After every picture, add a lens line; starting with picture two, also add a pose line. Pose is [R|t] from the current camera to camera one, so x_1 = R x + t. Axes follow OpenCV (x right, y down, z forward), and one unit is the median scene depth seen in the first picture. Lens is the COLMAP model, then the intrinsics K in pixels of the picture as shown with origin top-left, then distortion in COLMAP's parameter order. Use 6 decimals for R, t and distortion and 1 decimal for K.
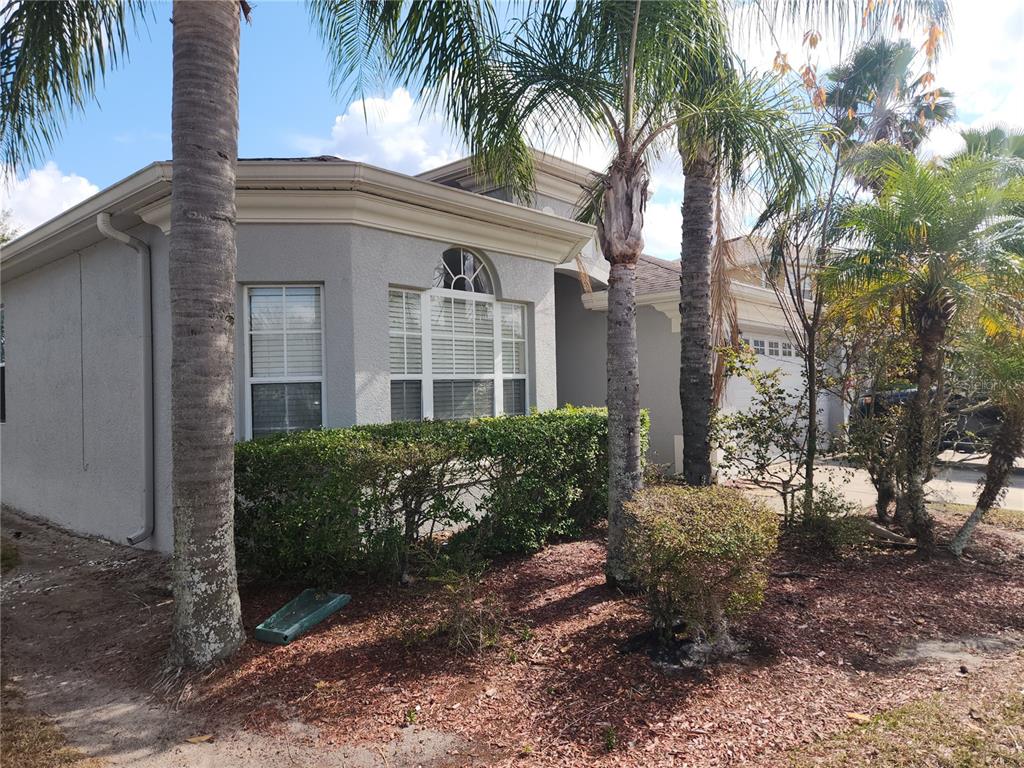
lens RADIAL K [[673.8, 0, 512.0], [0, 673.8, 384.0], [0, 0, 1]] dist [0.062979, -0.047962]
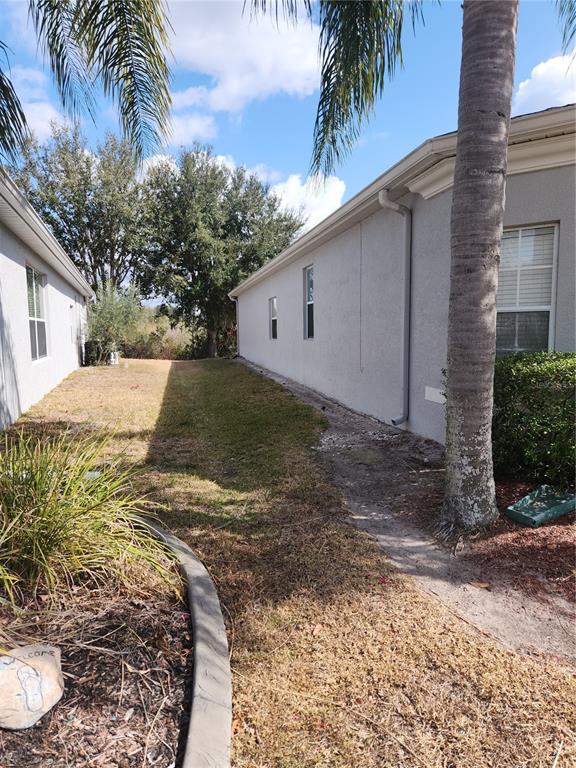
lens RADIAL K [[505.4, 0, 288.0], [0, 505.4, 384.0], [0, 0, 1]] dist [0.062979, -0.047962]
pose [[0.793329, 0.082994, -0.603110, -0.146680], [-0.000362, 0.990728, 0.135857, 0.002703], [0.608794, -0.107560, 0.786003, 0.038098]]
